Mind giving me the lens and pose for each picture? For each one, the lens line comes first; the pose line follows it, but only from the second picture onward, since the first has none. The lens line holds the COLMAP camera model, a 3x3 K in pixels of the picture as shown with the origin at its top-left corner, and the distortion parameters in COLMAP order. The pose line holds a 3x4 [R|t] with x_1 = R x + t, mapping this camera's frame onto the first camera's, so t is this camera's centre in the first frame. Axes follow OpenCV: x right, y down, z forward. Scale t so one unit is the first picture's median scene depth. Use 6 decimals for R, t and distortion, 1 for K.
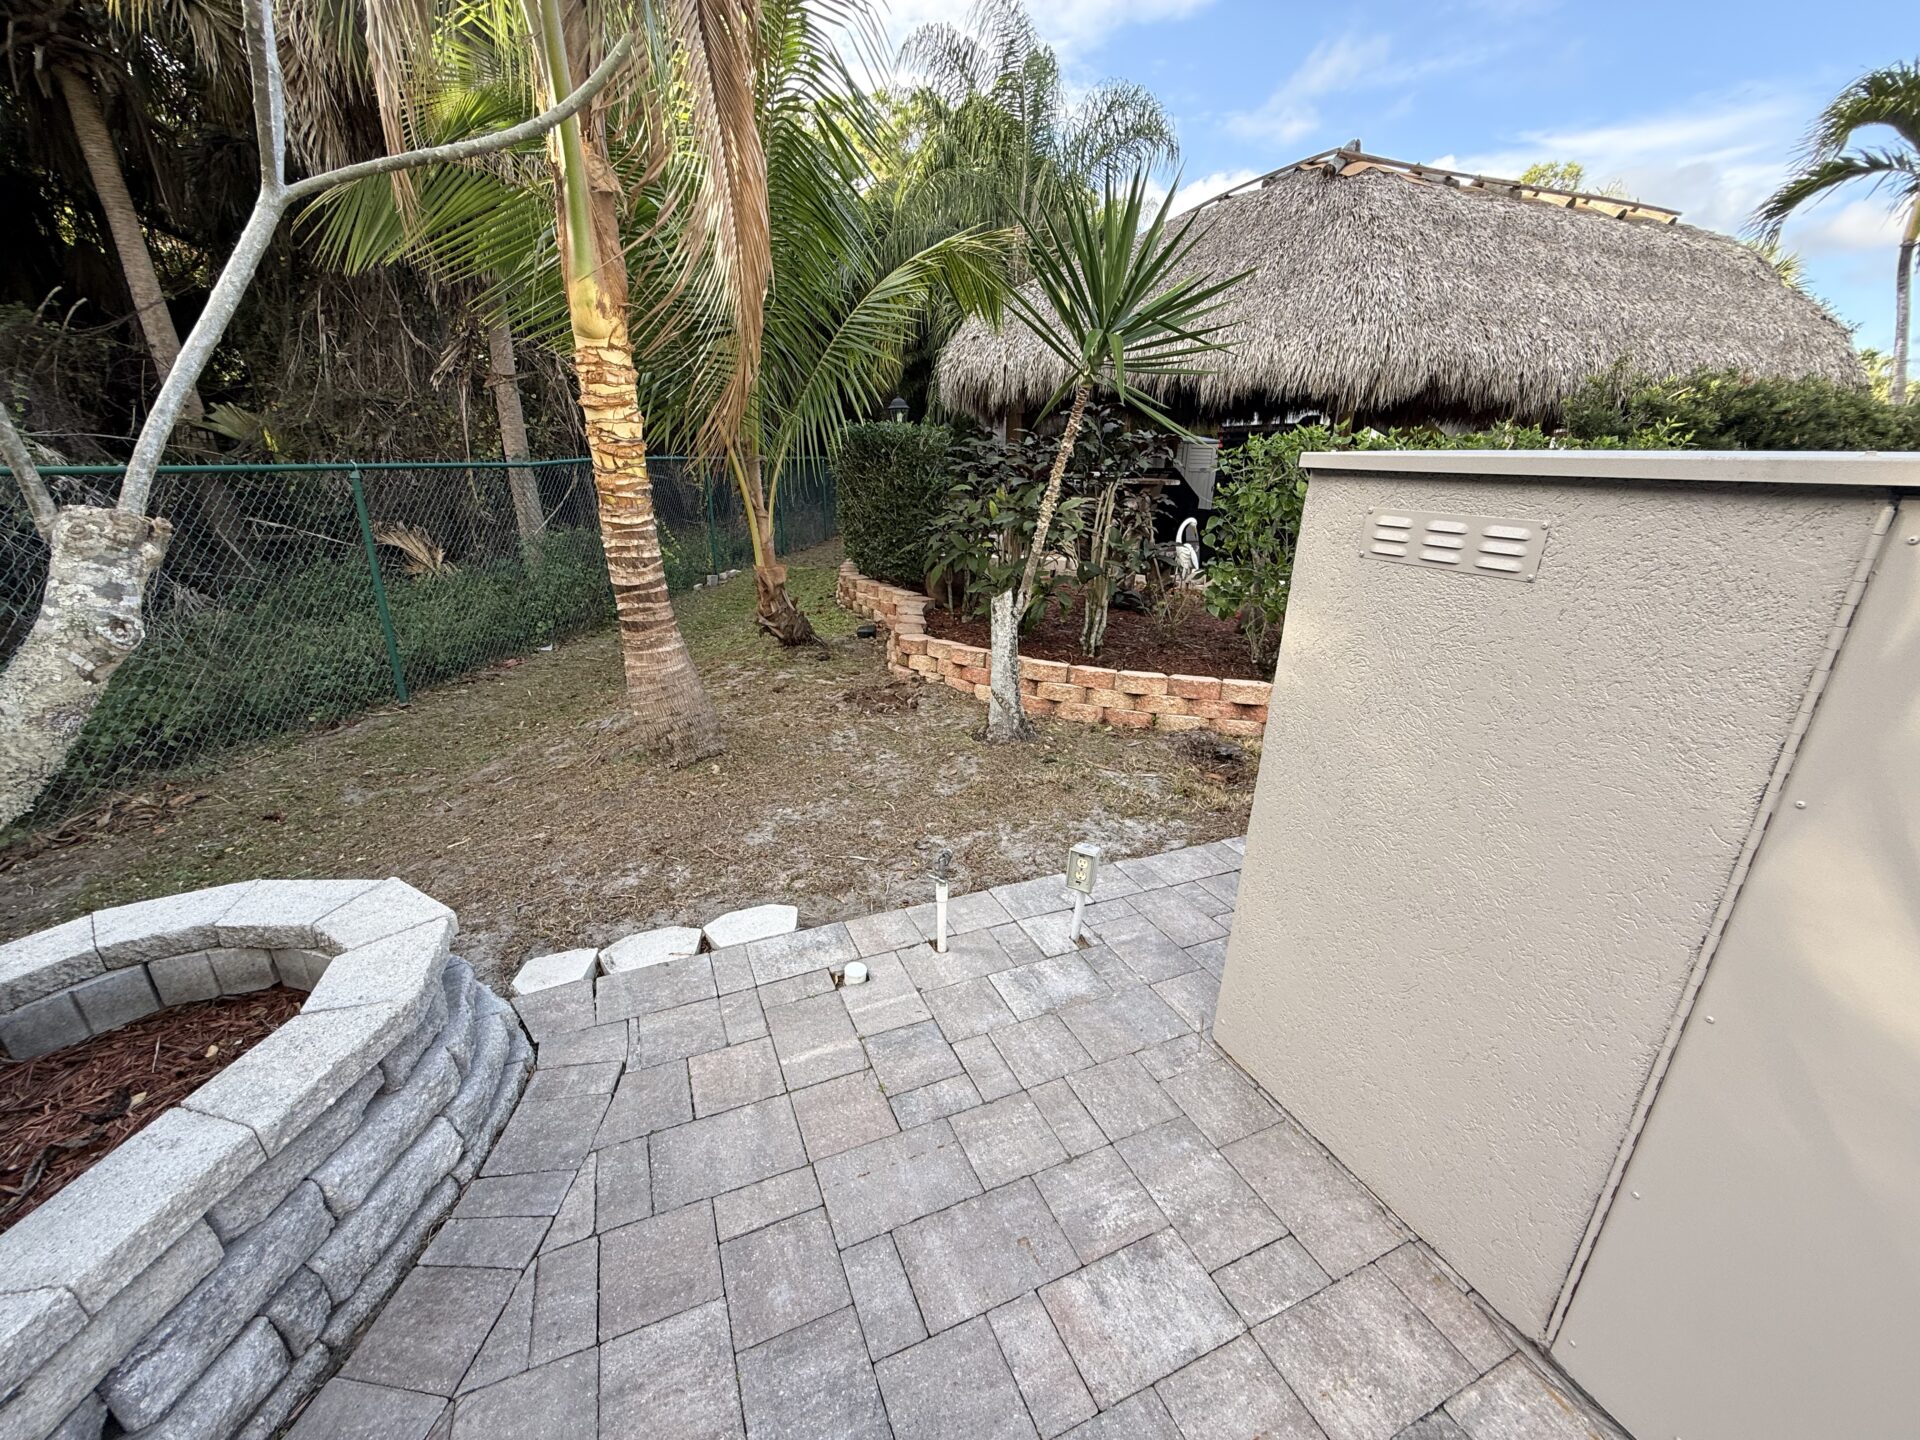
lens RADIAL K [[740.7, 0, 960.0], [0, 740.7, 720.0], [0, 0, 1]] dist [-0.001526, 0.000127]
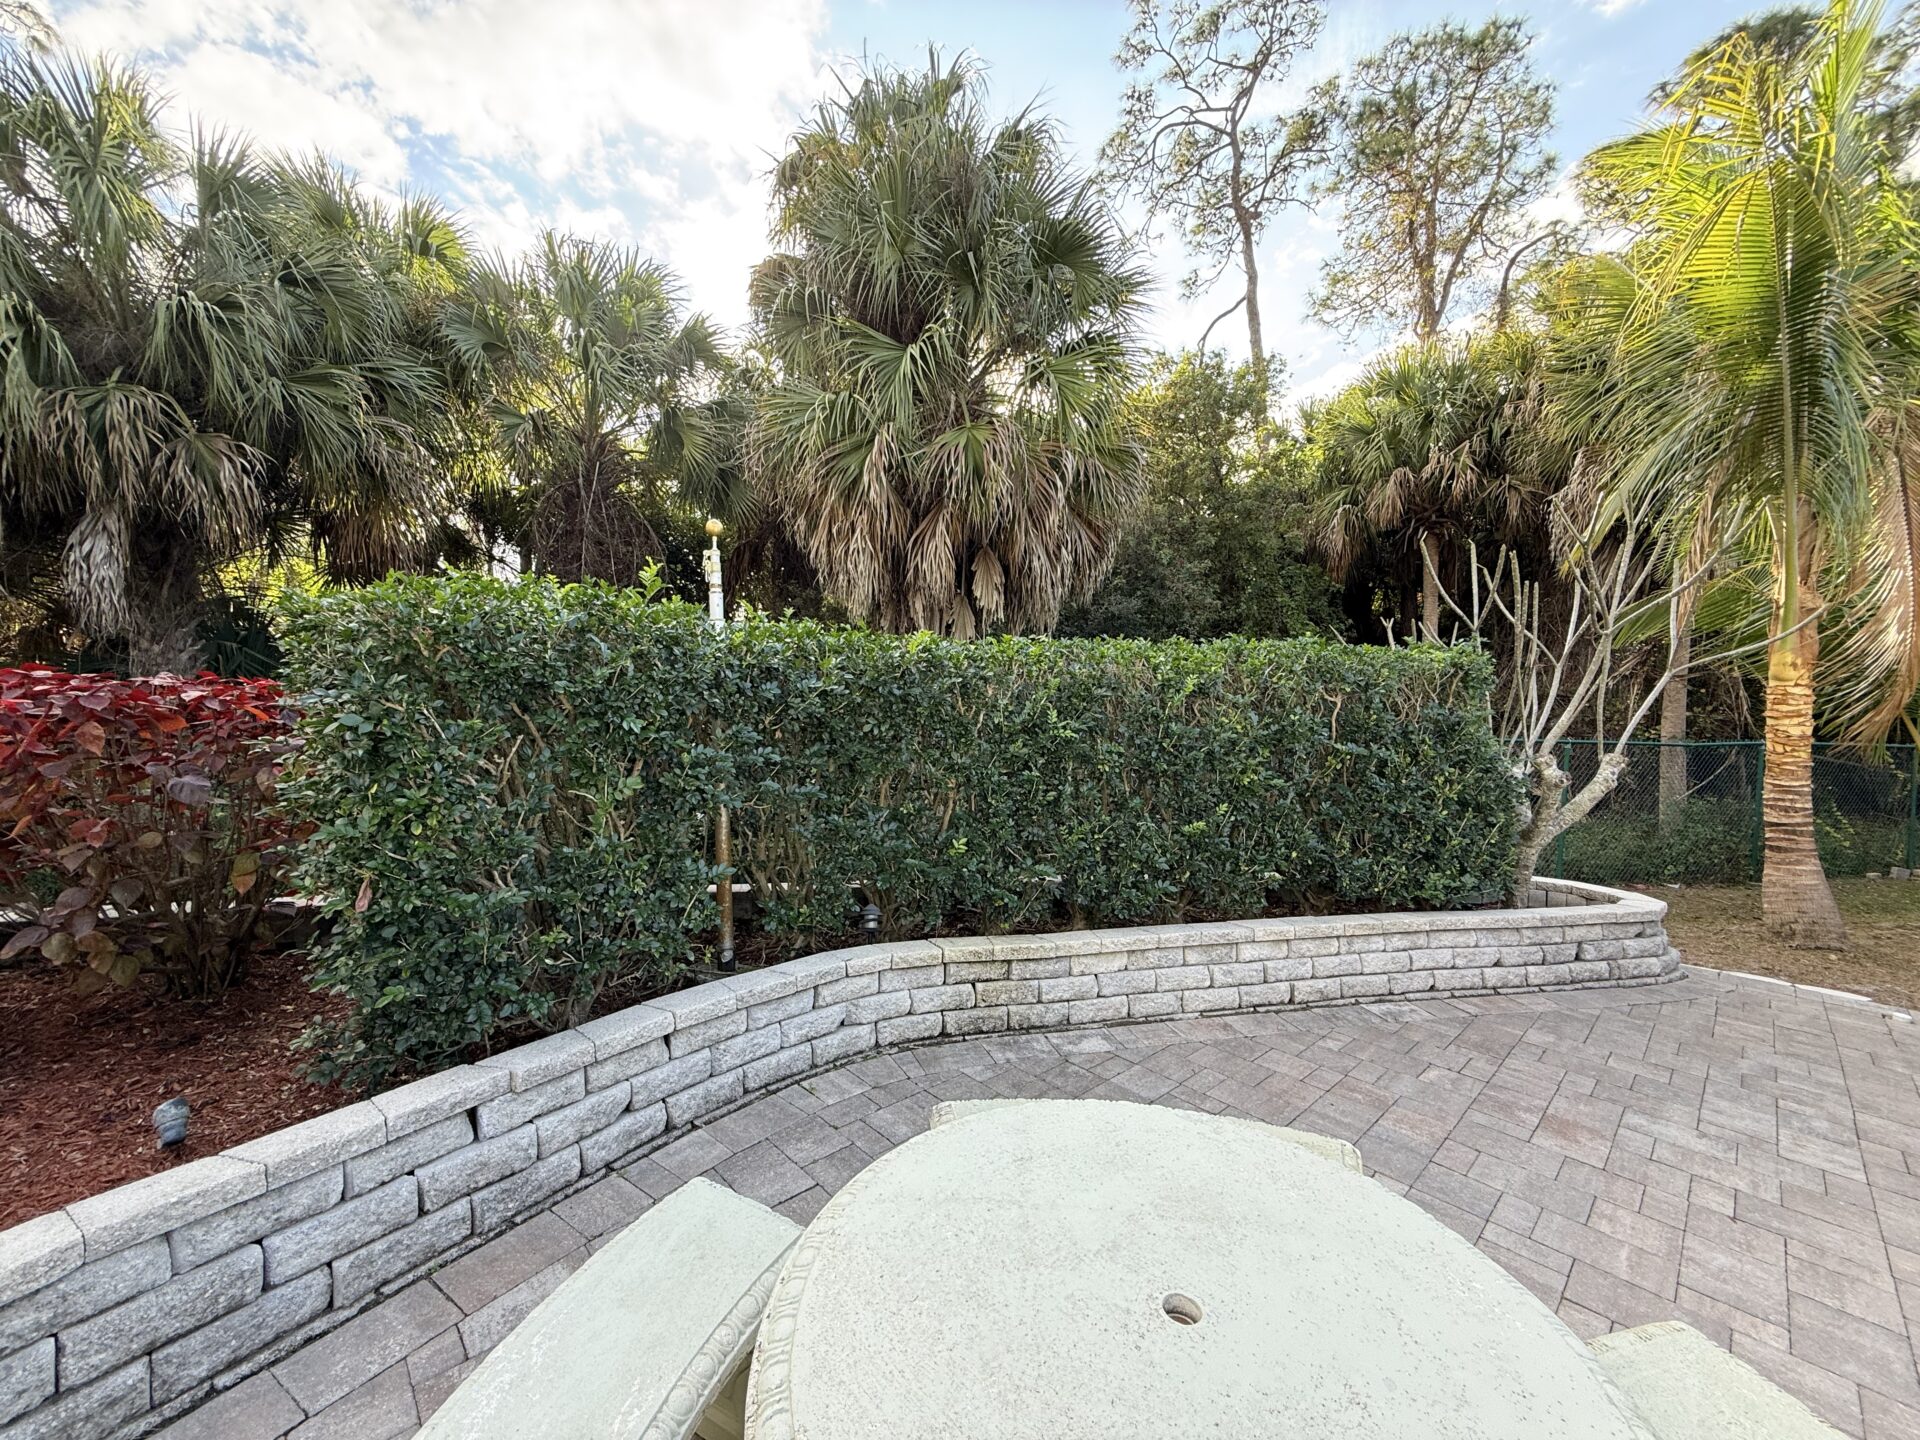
lens RADIAL K [[740.7, 0, 960.0], [0, 740.7, 720.0], [0, 0, 1]] dist [-0.001526, 0.000127]
pose [[0.314330, 0.011232, -0.949247, 0.507917], [-0.338776, 0.935418, -0.101112, 0.372701], [0.886807, 0.353365, 0.297835, -1.116380]]
